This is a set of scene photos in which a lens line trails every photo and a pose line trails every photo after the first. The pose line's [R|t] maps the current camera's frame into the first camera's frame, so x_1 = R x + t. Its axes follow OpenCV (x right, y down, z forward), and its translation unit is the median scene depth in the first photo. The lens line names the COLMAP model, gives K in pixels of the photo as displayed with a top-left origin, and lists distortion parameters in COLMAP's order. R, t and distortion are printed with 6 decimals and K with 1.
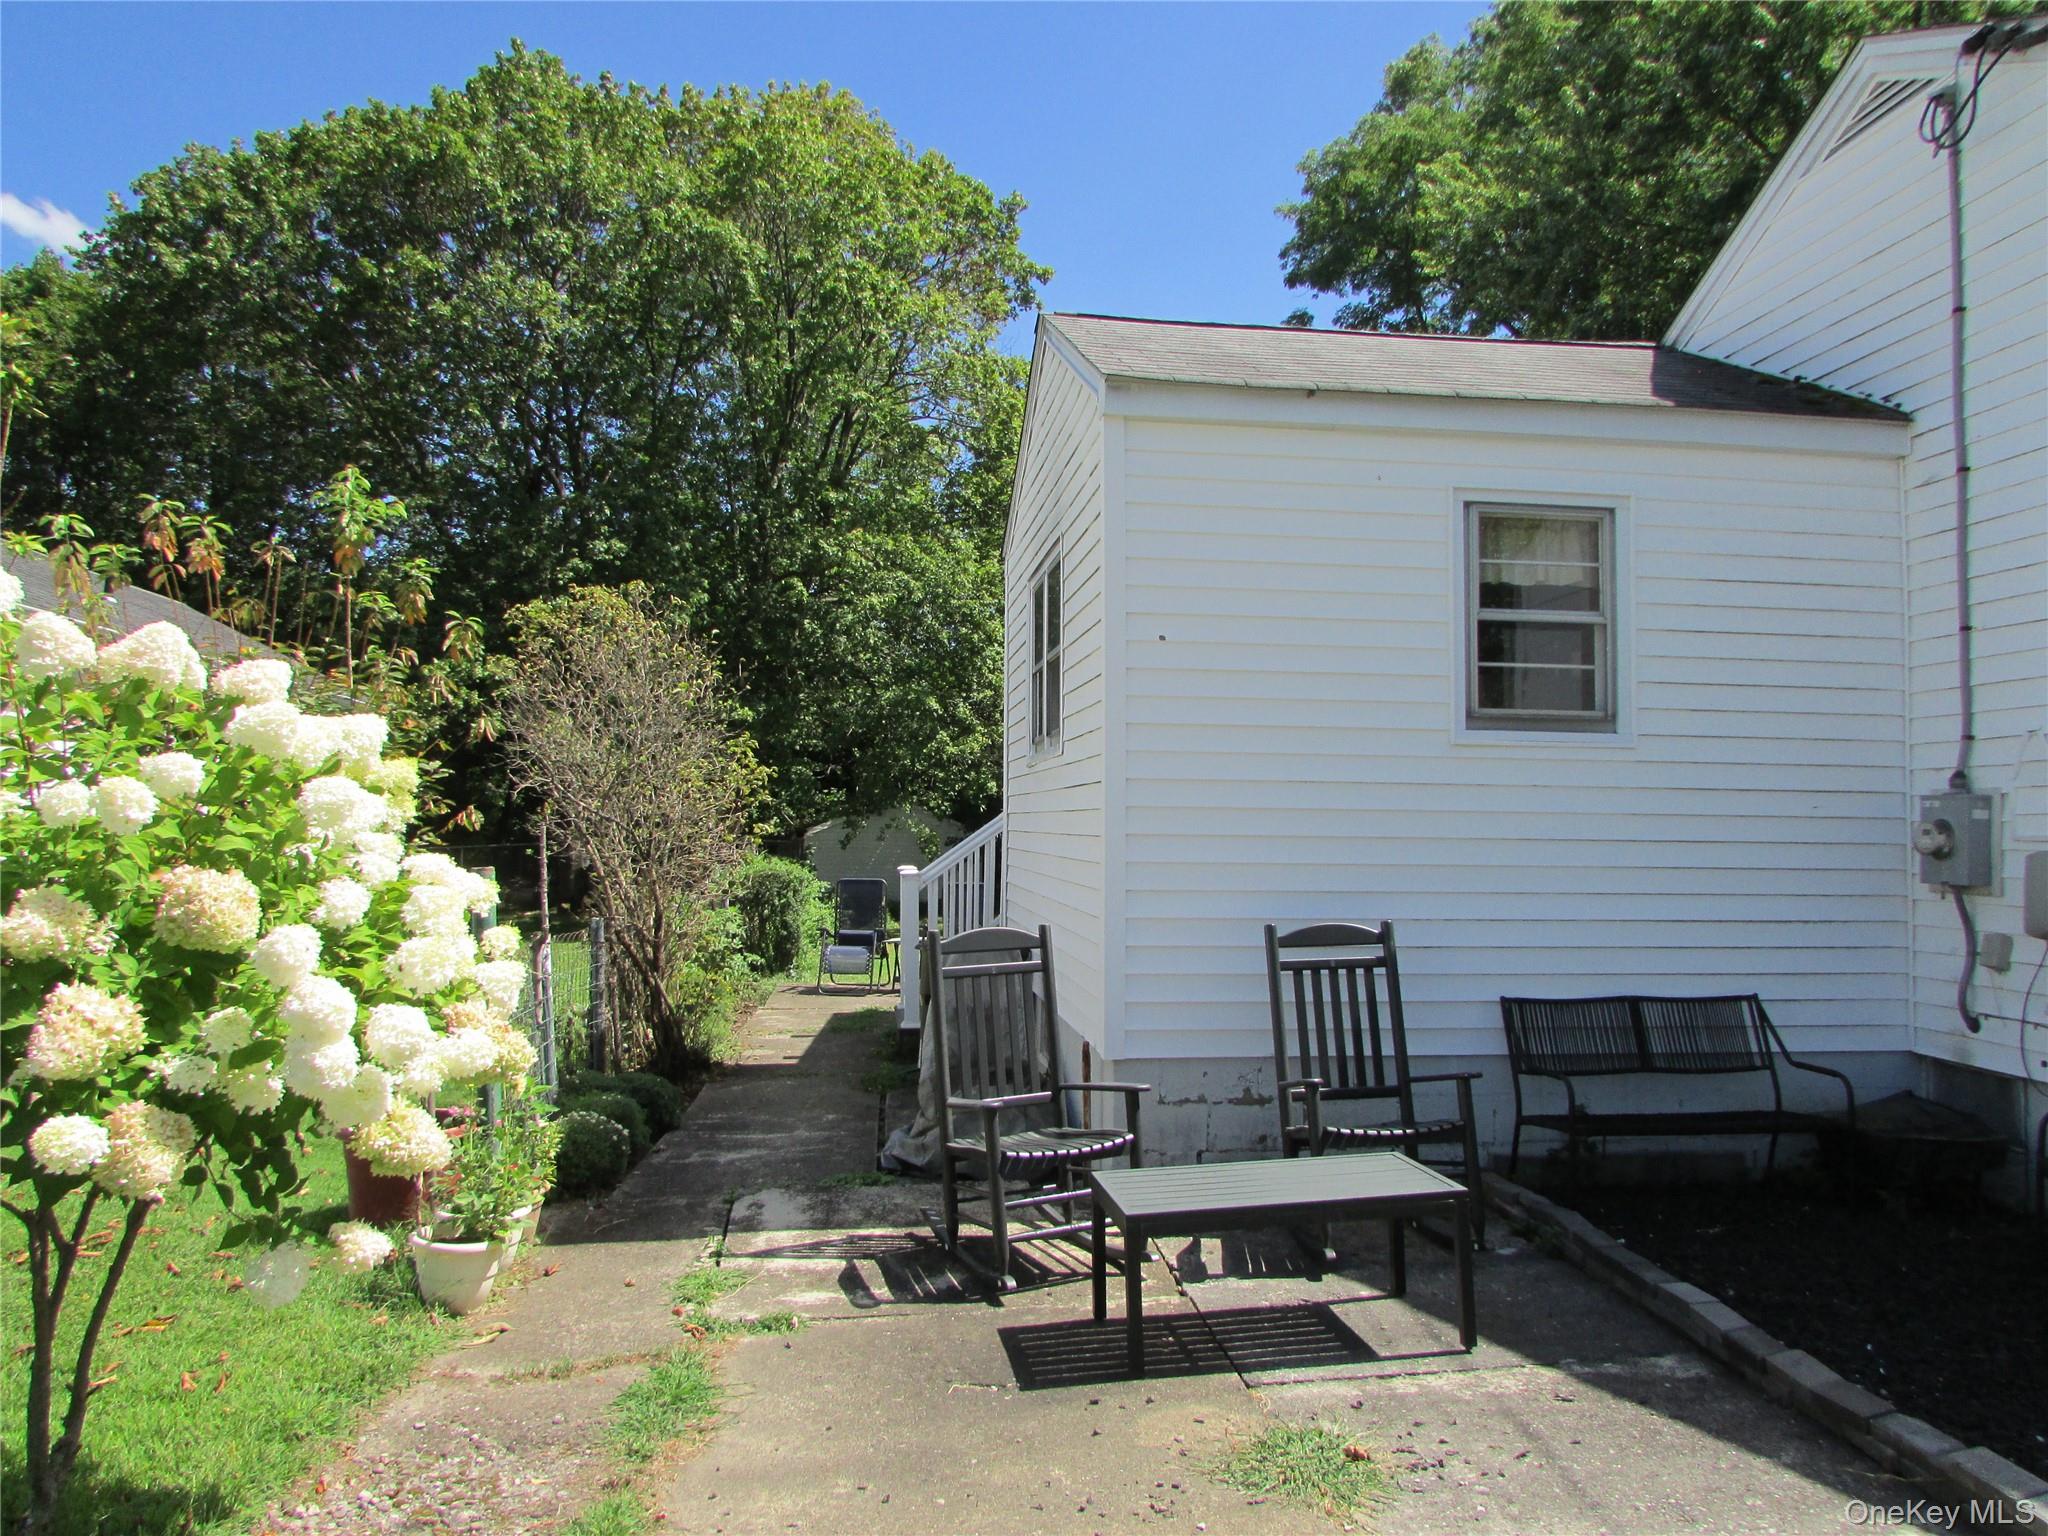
lens RADIAL K [[1455.4, 0, 1024.0], [0, 1455.4, 768.0], [0, 0, 1]] dist [-0.018232, 0.005560]
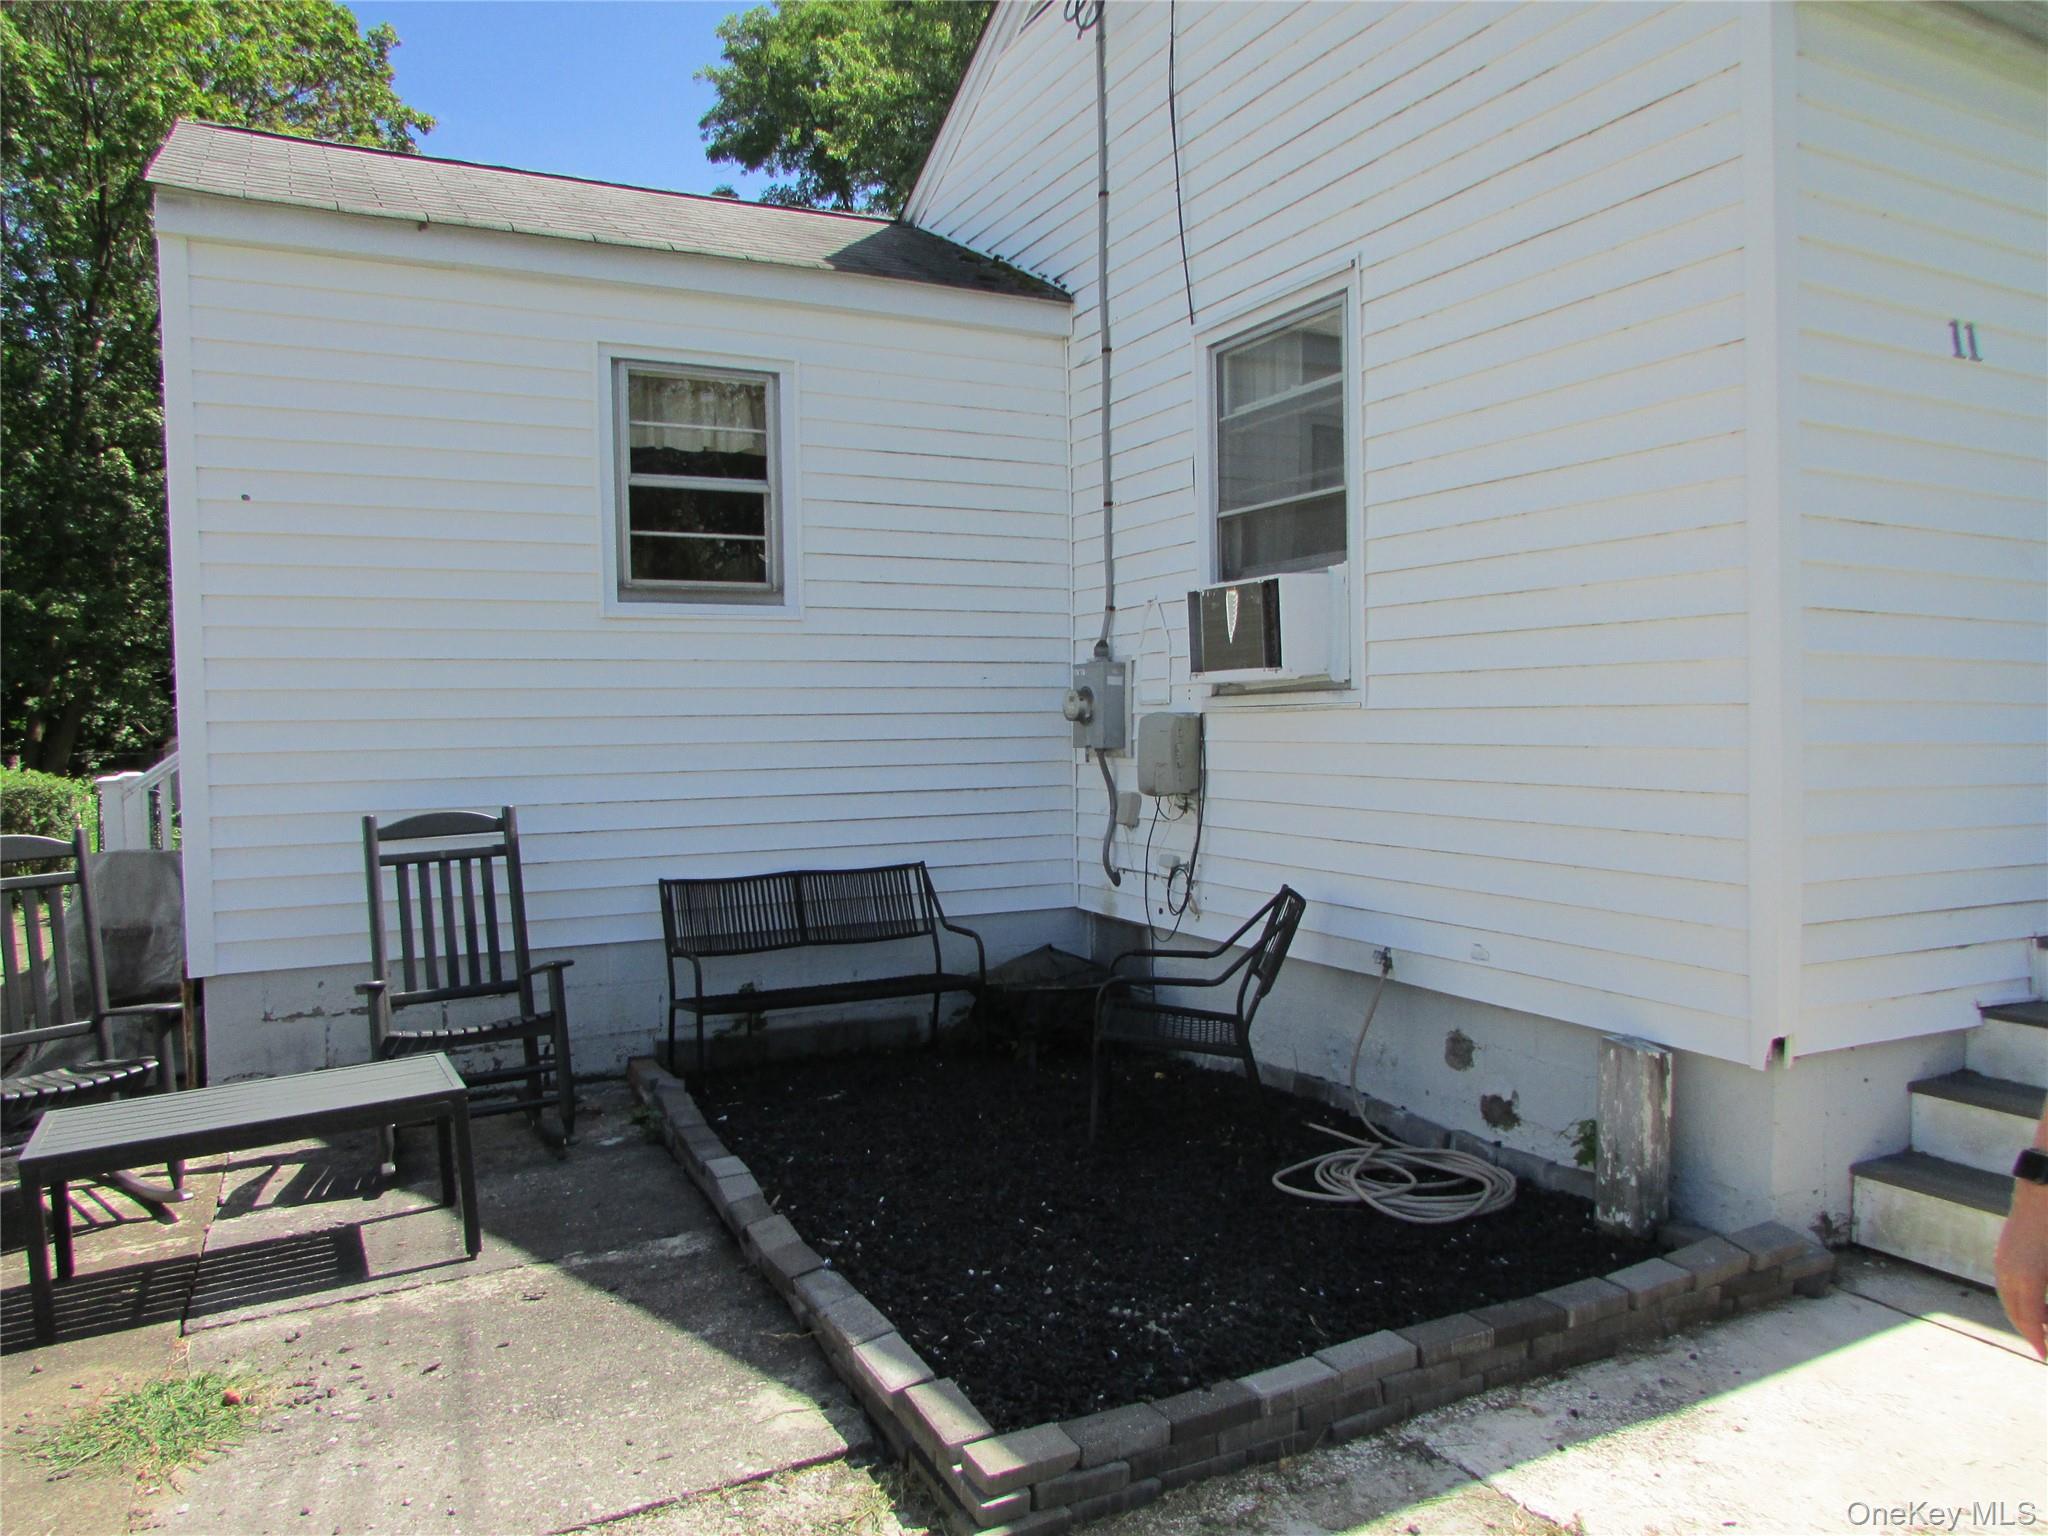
lens RADIAL K [[1459.5, 0, 1019.8], [0, 1459.5, 756.0], [0, 0, 1]] dist [-0.012905, 0.004696]
pose [[0.945117, -0.034981, 0.324853, 0.240925], [0.014990, 0.997848, 0.063839, 0.017231], [-0.326387, -0.055465, 0.943608, 0.011852]]
